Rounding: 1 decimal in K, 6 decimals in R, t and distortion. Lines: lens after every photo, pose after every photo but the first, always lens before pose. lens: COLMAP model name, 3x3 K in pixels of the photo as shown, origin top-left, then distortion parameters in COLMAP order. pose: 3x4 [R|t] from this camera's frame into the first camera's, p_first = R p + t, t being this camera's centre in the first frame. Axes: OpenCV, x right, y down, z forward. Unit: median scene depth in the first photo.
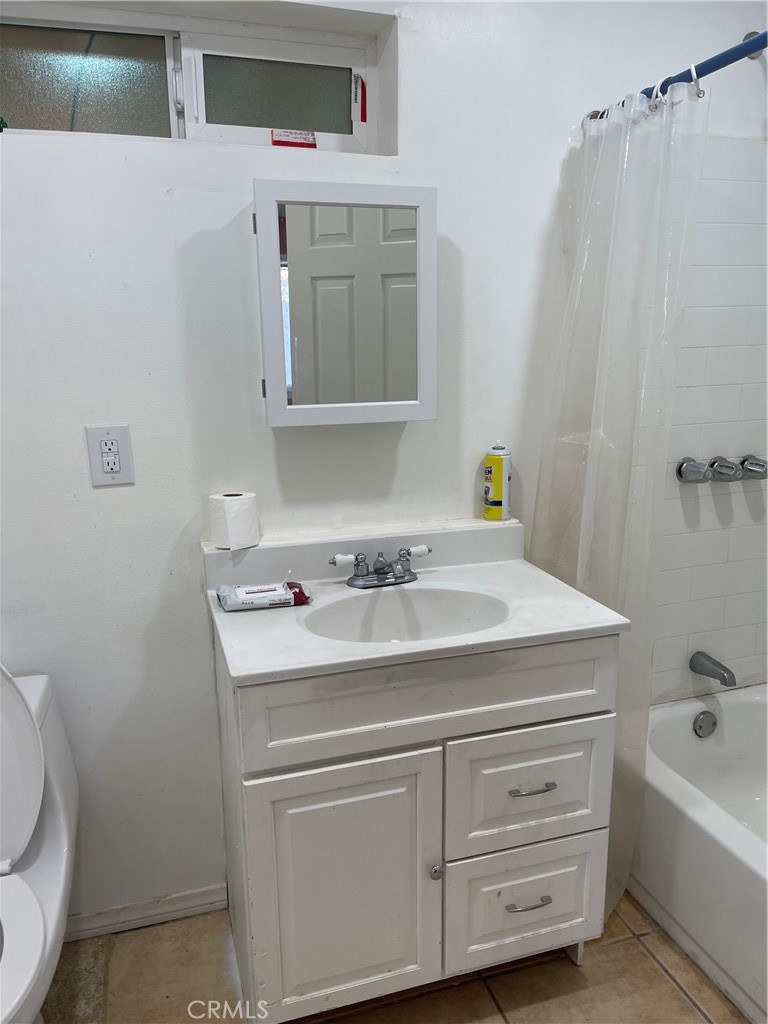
lens RADIAL K [[777.2, 0, 394.5], [0, 777.2, 516.4], [0, 0, 1]] dist [0.084121, -0.112671]
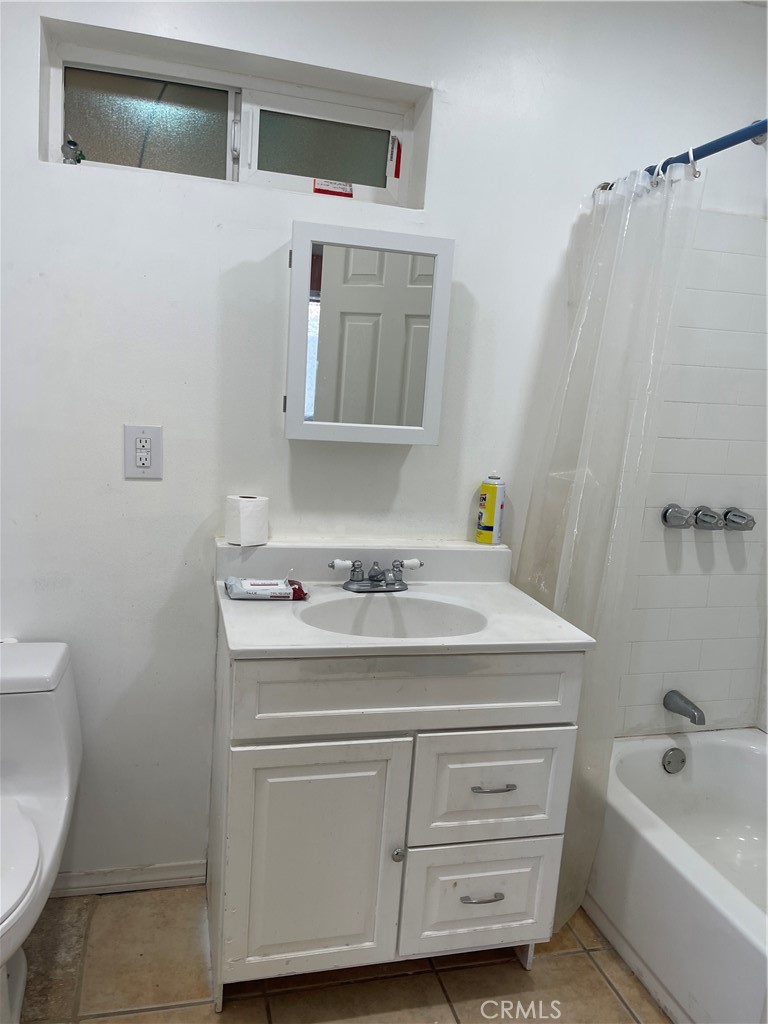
lens RADIAL K [[777.2, 0, 380.1], [0, 777.2, 516.3], [0, 0, 1]] dist [0.084121, -0.112671]
pose [[0.995175, 0.088676, -0.041984, 0.027739], [-0.090730, 0.994627, -0.049846, 0.037087], [0.037338, 0.053414, 0.997874, -0.093035]]
